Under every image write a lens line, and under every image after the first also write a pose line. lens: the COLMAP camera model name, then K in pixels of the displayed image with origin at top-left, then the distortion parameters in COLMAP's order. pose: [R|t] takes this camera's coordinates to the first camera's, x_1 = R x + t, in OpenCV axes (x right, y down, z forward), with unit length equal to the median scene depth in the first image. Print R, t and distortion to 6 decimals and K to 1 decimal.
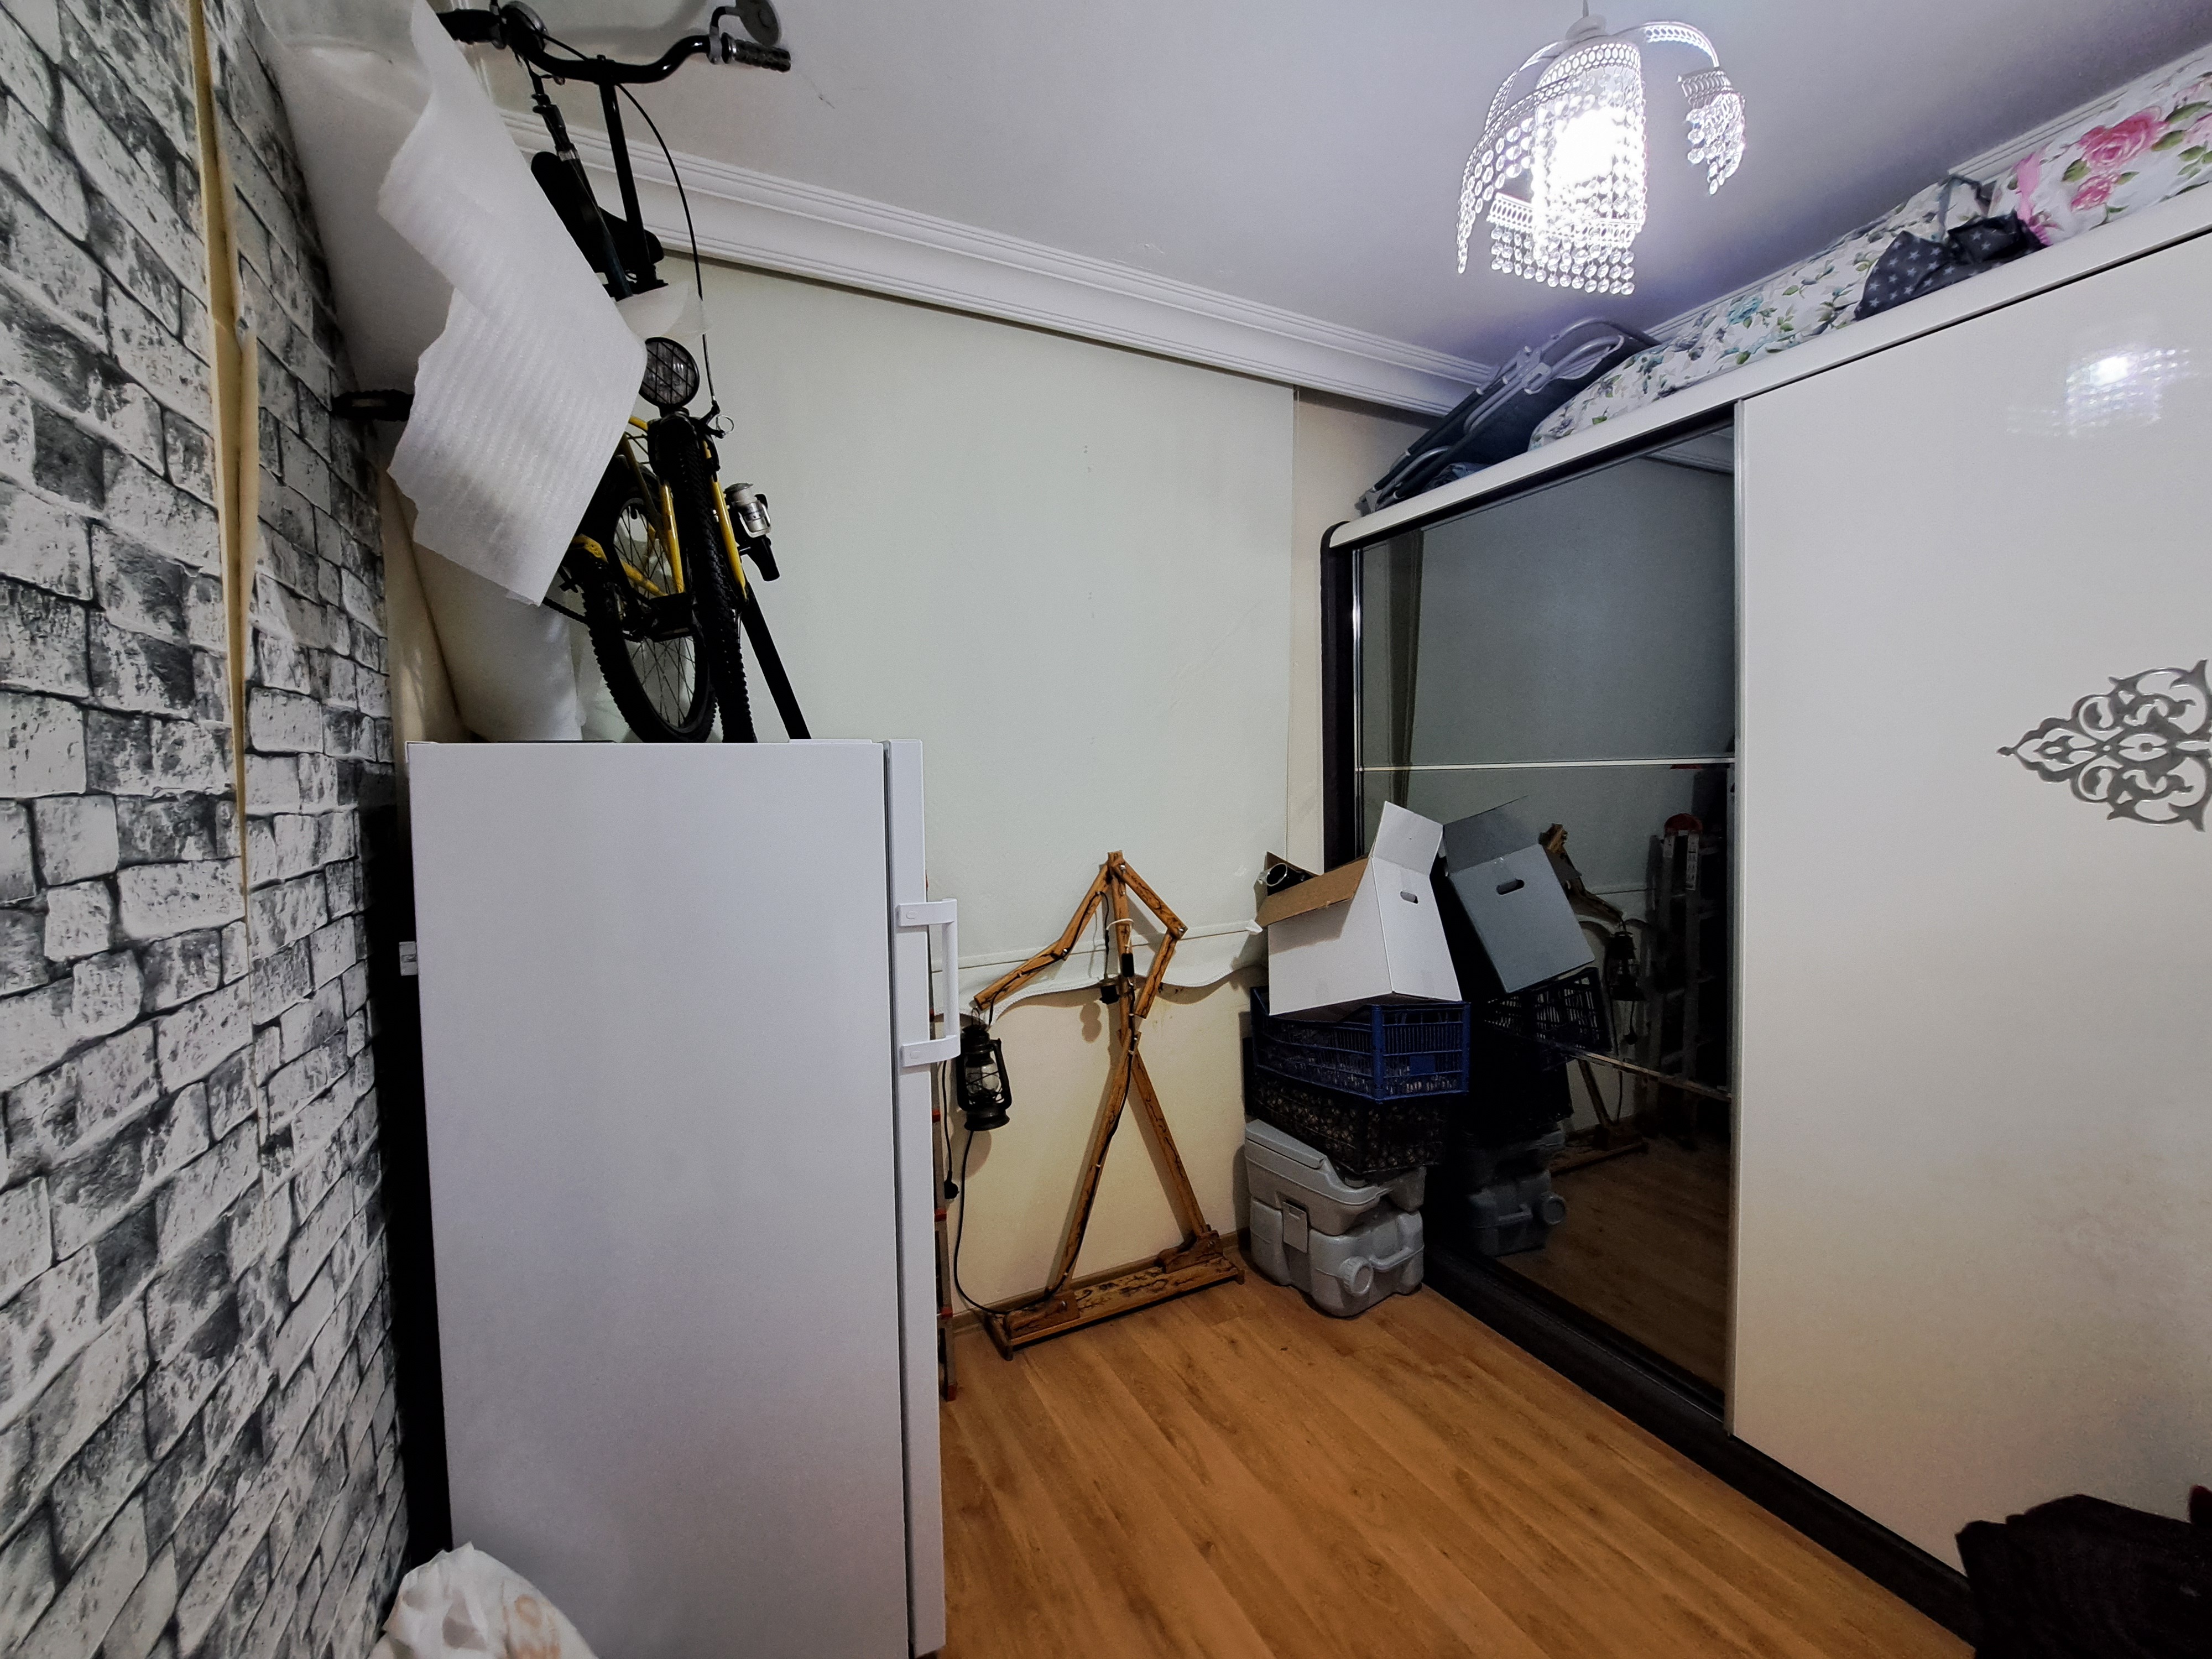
lens RADIAL K [[881.1, 0, 1081.3], [0, 881.1, 815.1], [0, 0, 1]] dist [-0.016577, 0.000608]
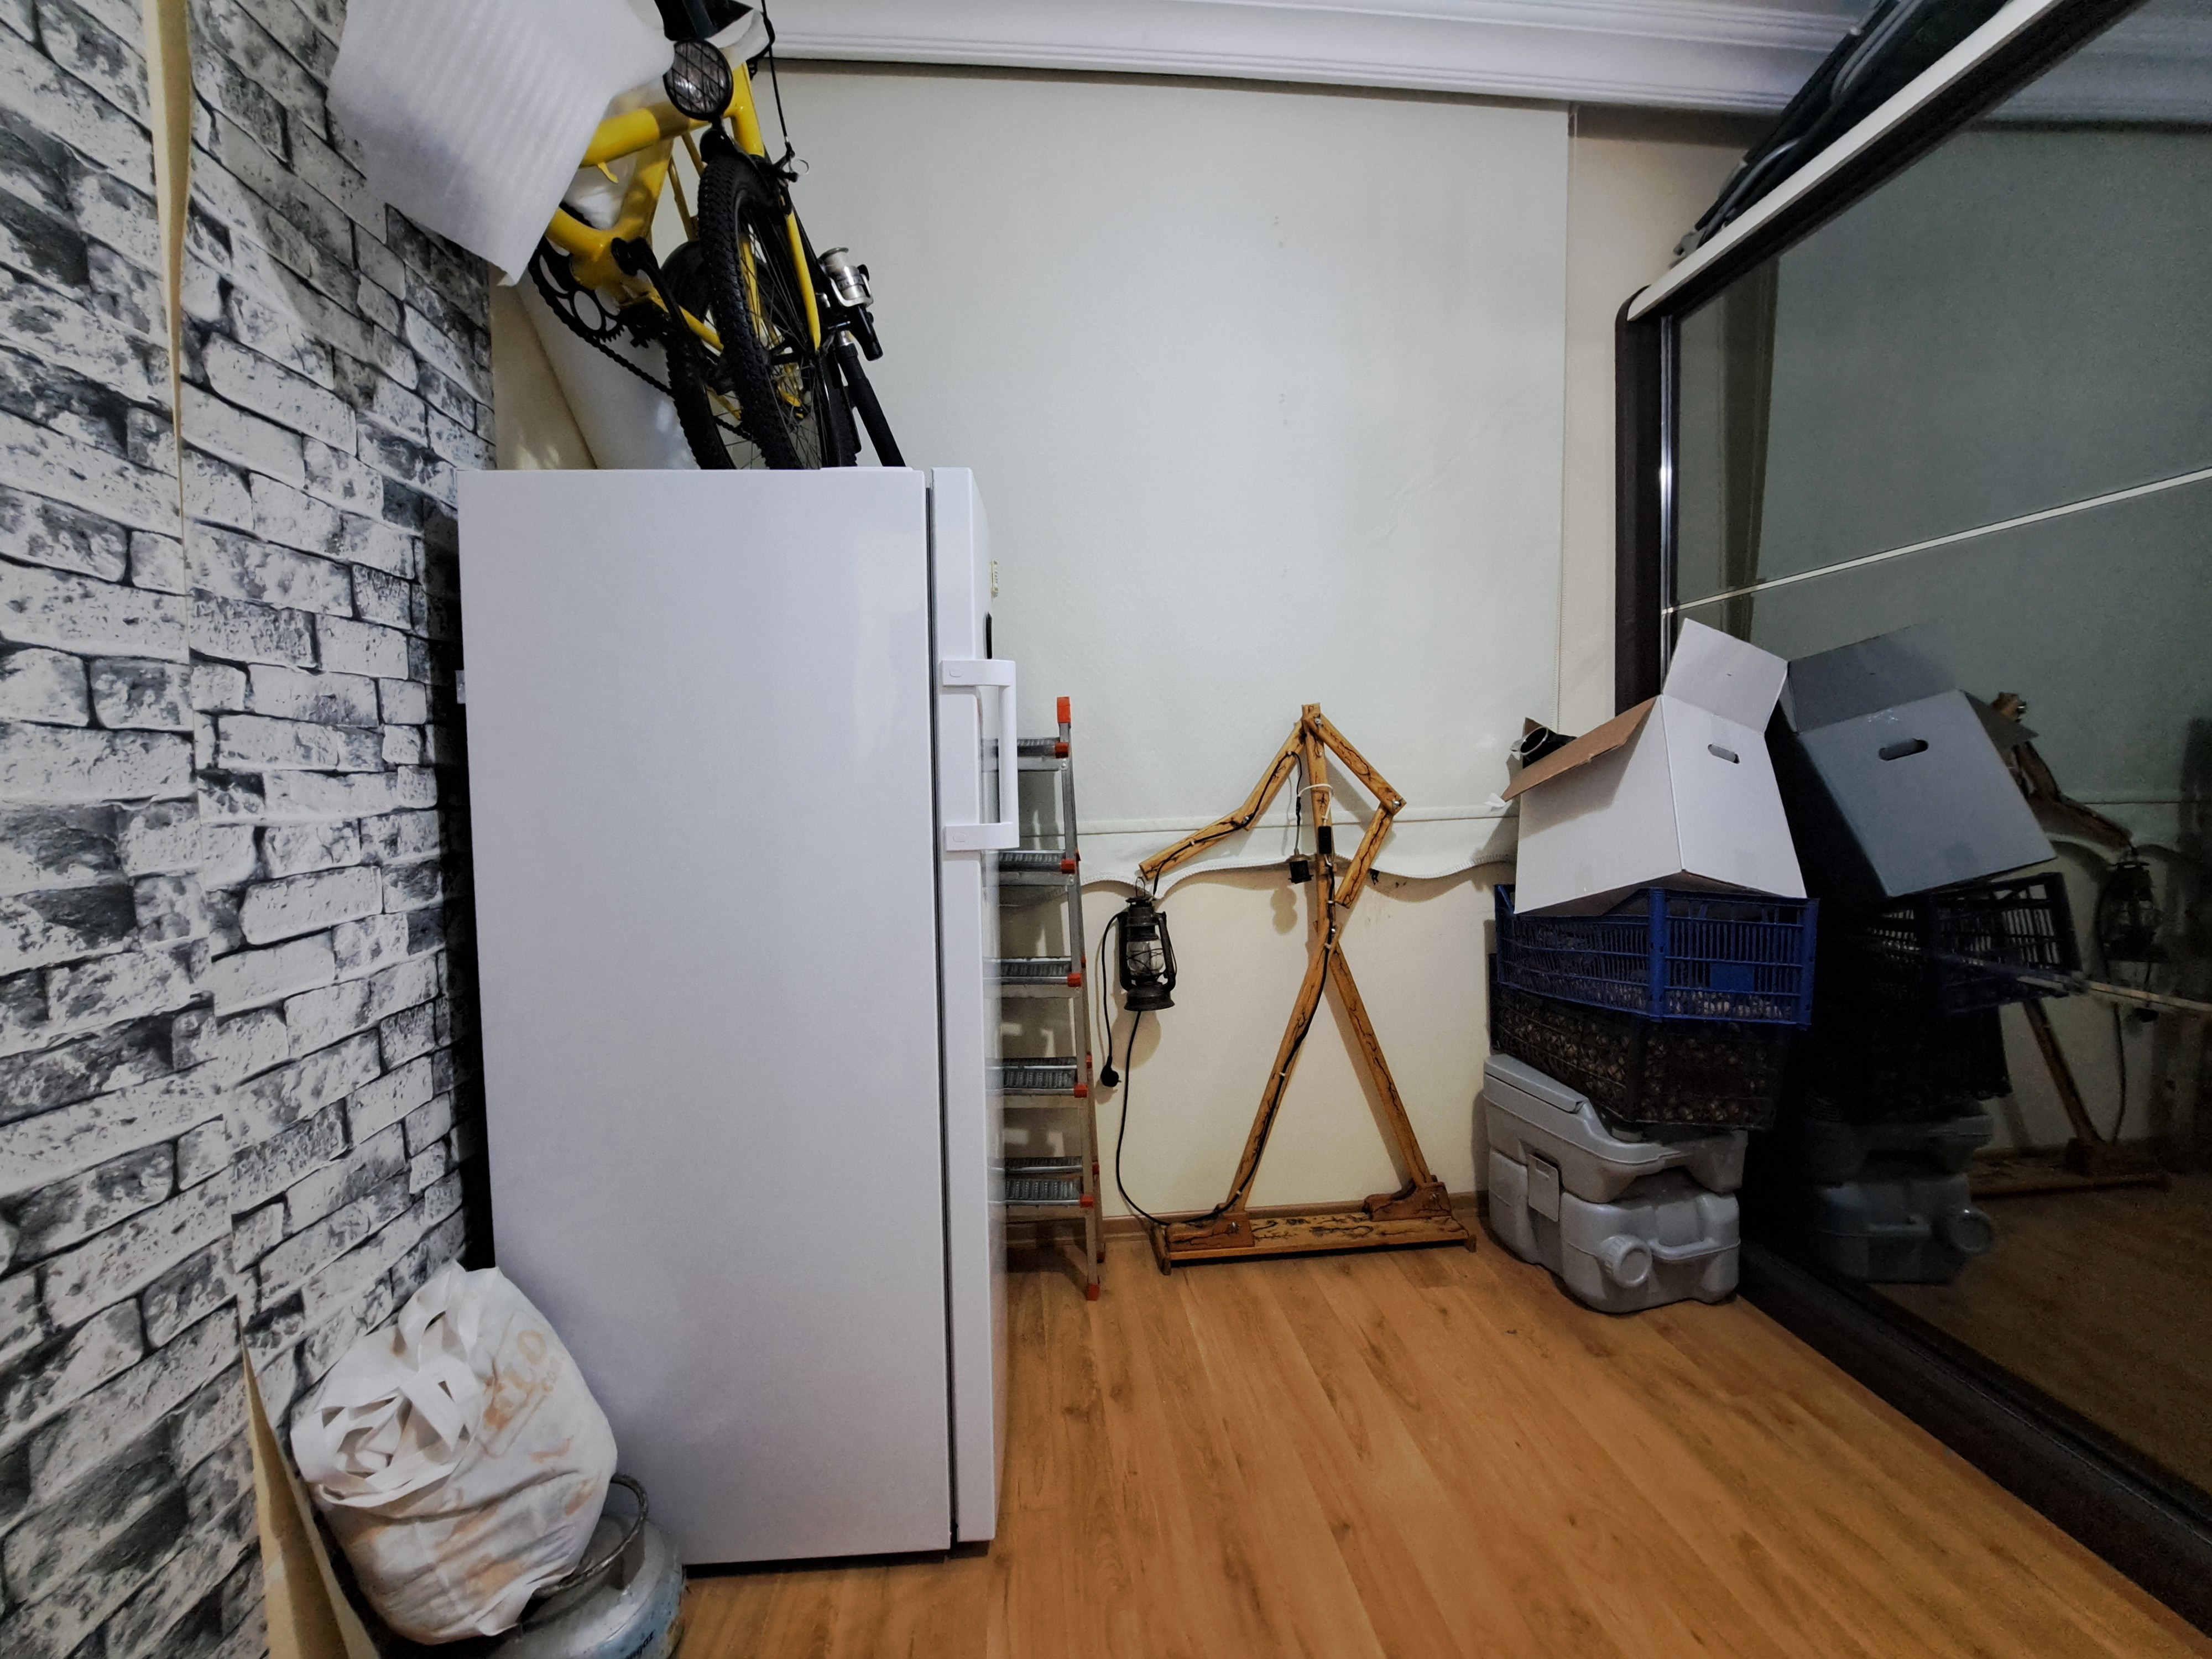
lens RADIAL K [[881.1, 0, 1082.7], [0, 881.1, 815.7], [0, 0, 1]] dist [-0.016577, 0.000608]
pose [[0.936416, 0.019269, -0.350362, 0.135156], [-0.014315, 0.999758, 0.016724, 0.142122], [0.350599, -0.010645, 0.936465, 0.144682]]
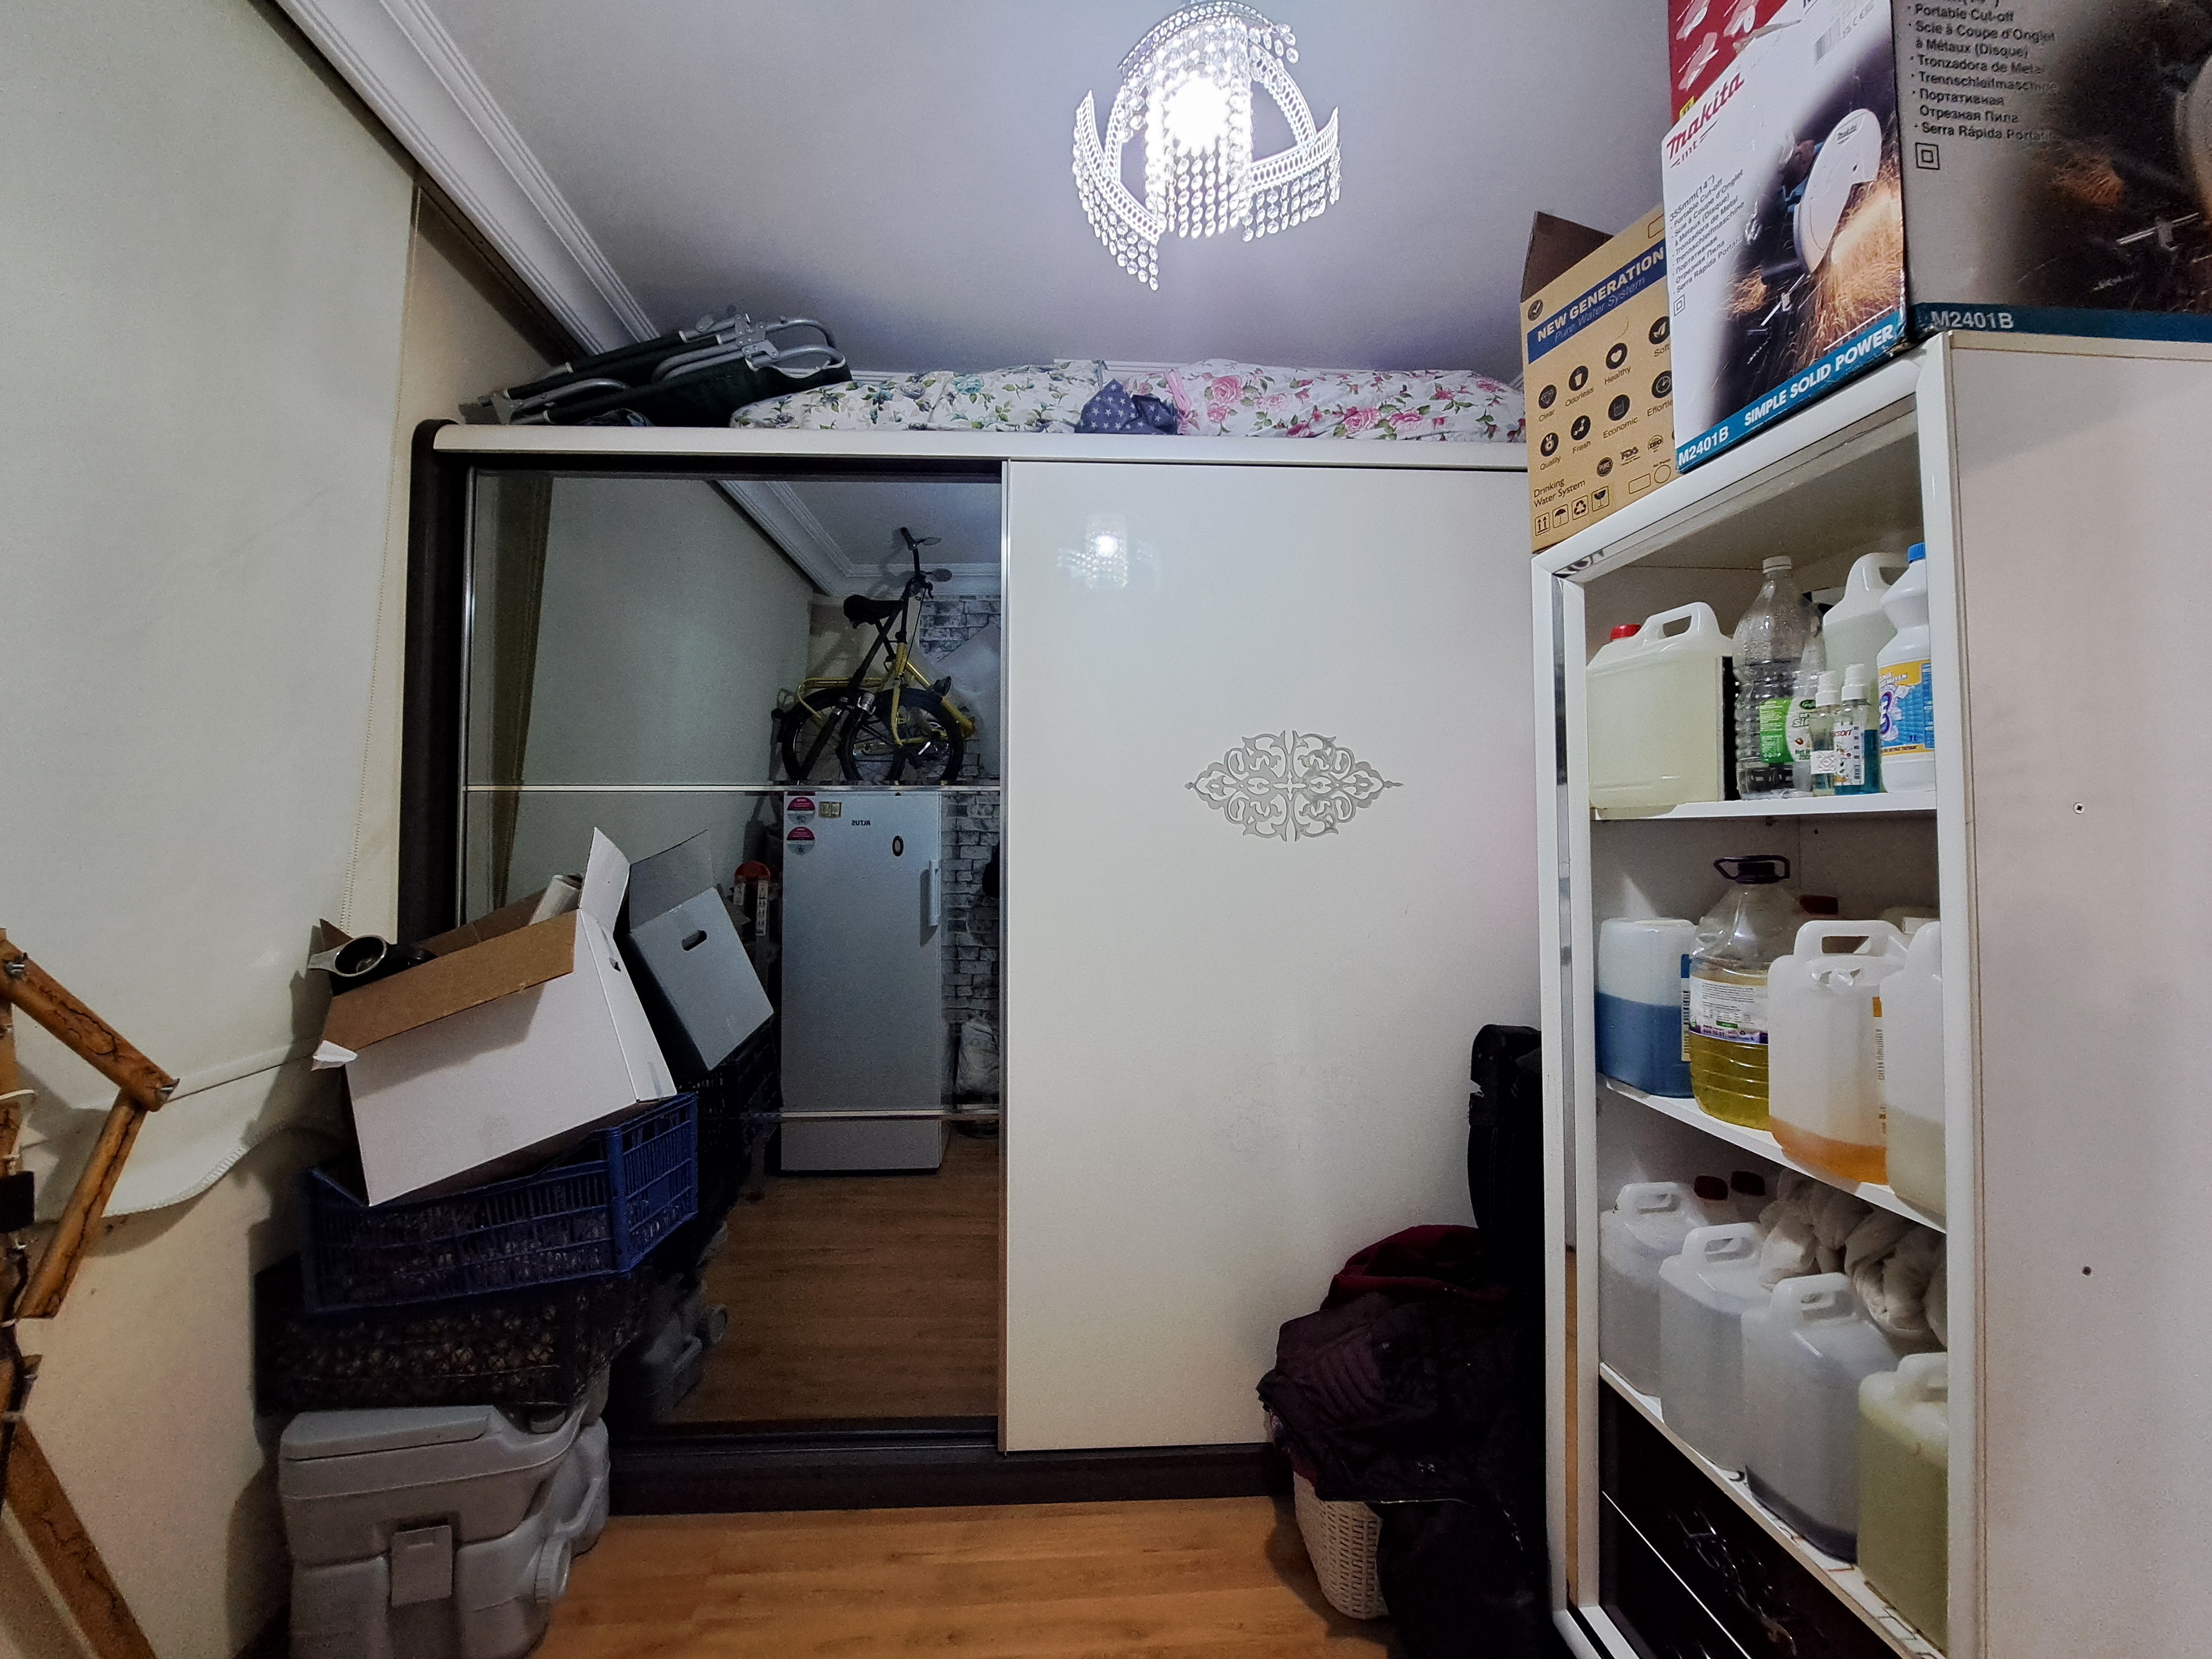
lens RADIAL K [[881.1, 0, 1086.6], [0, 881.1, 813.9], [0, 0, 1]] dist [-0.016577, 0.000608]
pose [[0.367065, 0.047052, 0.929005, -0.154338], [0.032515, 0.997460, -0.063367, 0.029887], [-0.929627, 0.053466, 0.364603, 0.384907]]
